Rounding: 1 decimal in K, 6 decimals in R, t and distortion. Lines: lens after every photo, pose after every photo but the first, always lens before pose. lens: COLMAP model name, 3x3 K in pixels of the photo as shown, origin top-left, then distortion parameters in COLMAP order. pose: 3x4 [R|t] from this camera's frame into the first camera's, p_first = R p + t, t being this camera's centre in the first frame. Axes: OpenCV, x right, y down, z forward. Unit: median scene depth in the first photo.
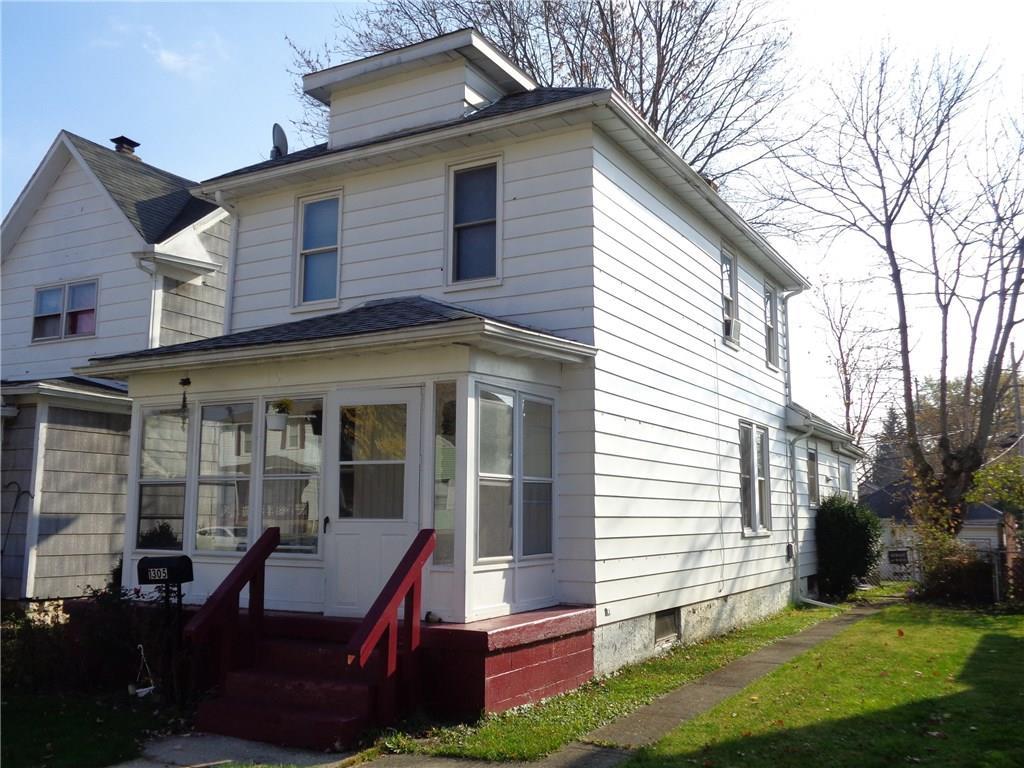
lens RADIAL K [[979.2, 0, 514.1], [0, 979.2, 379.6], [0, 0, 1]] dist [-0.030671, 0.000000]
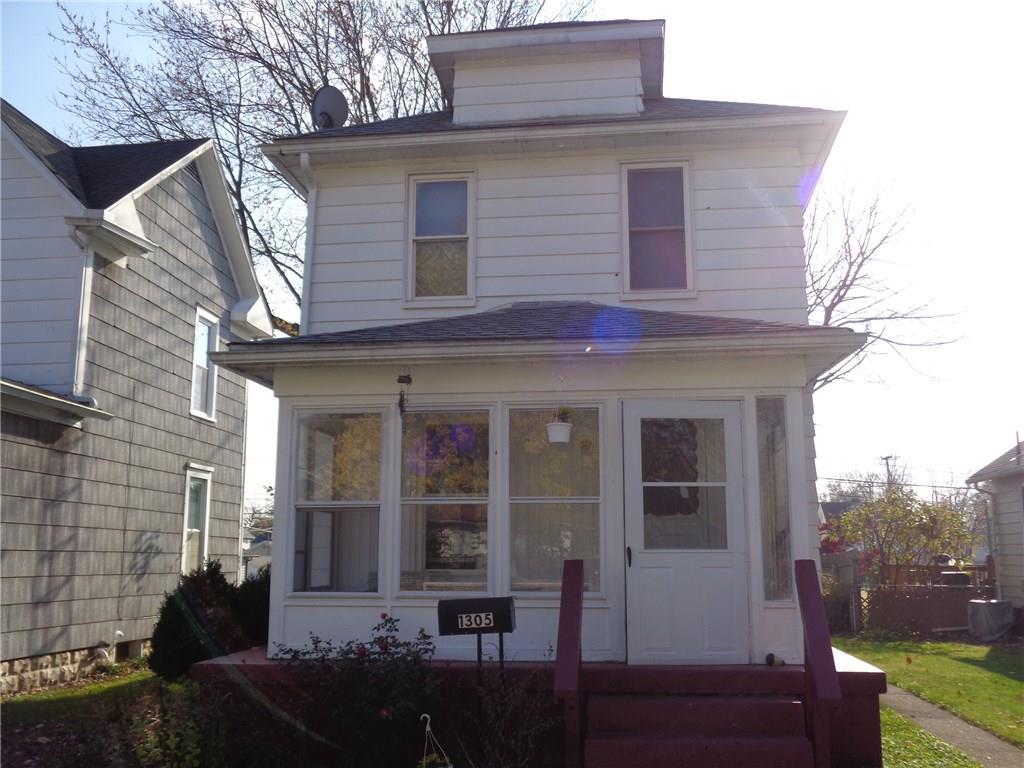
lens RADIAL K [[979.2, 0, 512.6], [0, 979.2, 391.6], [0, 0, 1]] dist [-0.030671, 0.000000]
pose [[0.924300, 0.059268, 0.377037, -0.462990], [-0.047320, 0.998043, -0.040882, 0.033797], [-0.378722, 0.019946, 0.925295, 0.188630]]
